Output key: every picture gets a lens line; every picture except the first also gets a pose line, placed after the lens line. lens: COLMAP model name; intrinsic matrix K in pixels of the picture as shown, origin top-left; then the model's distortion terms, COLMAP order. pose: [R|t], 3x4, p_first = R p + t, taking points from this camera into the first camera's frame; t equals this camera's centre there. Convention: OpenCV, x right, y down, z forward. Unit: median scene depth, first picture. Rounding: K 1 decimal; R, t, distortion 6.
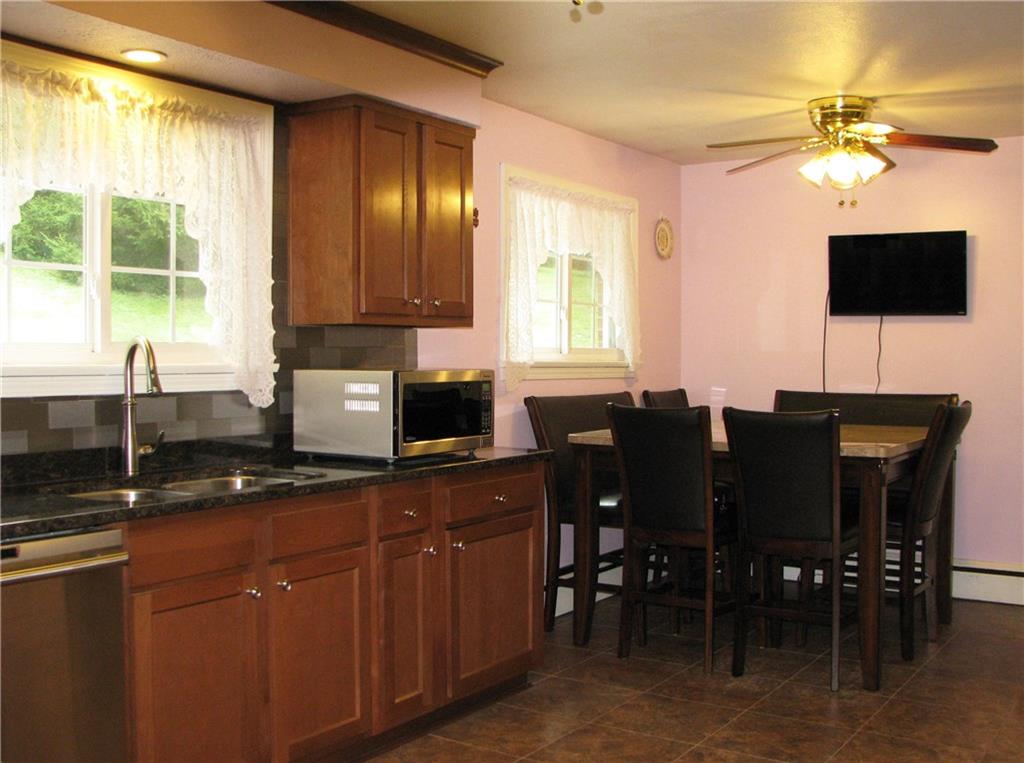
lens RADIAL K [[1152.3, 0, 542.3], [0, 1152.3, 383.8], [0, 0, 1]] dist [-0.113052, 0.000000]
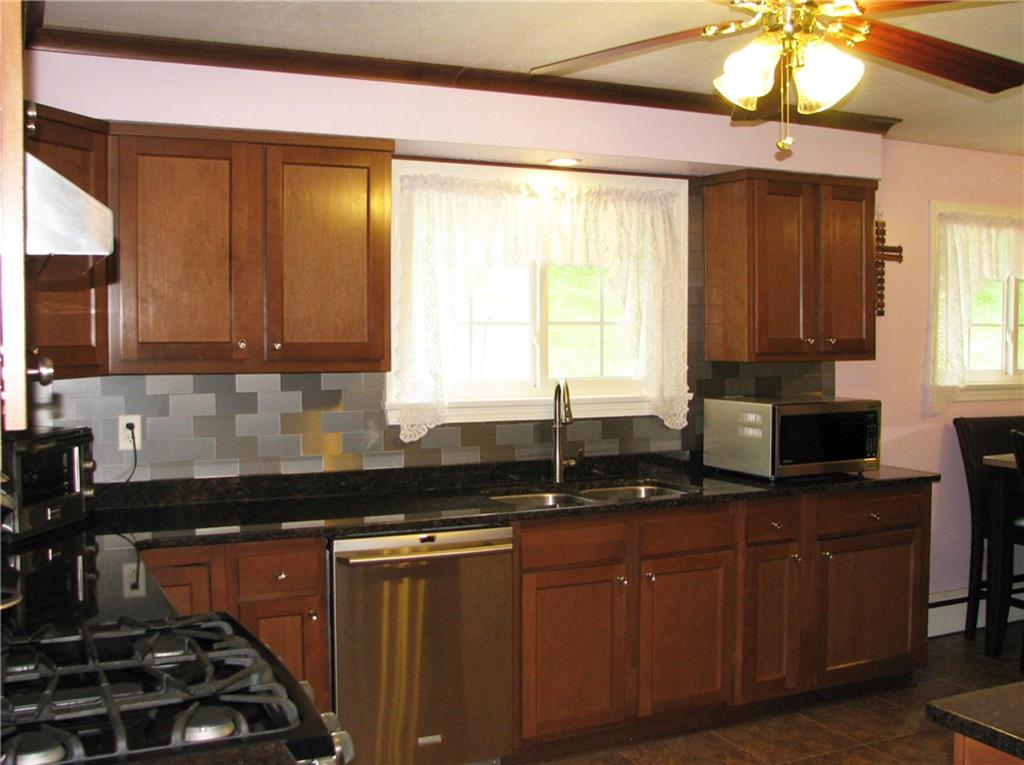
lens RADIAL K [[1152.3, 0, 519.7], [0, 1152.3, 389.7], [0, 0, 1]] dist [-0.113052, 0.000000]
pose [[0.852241, 0.021504, -0.522707, 0.261673], [-0.008673, 0.999598, 0.026982, -0.054784], [0.523077, -0.018462, 0.852085, -0.140101]]
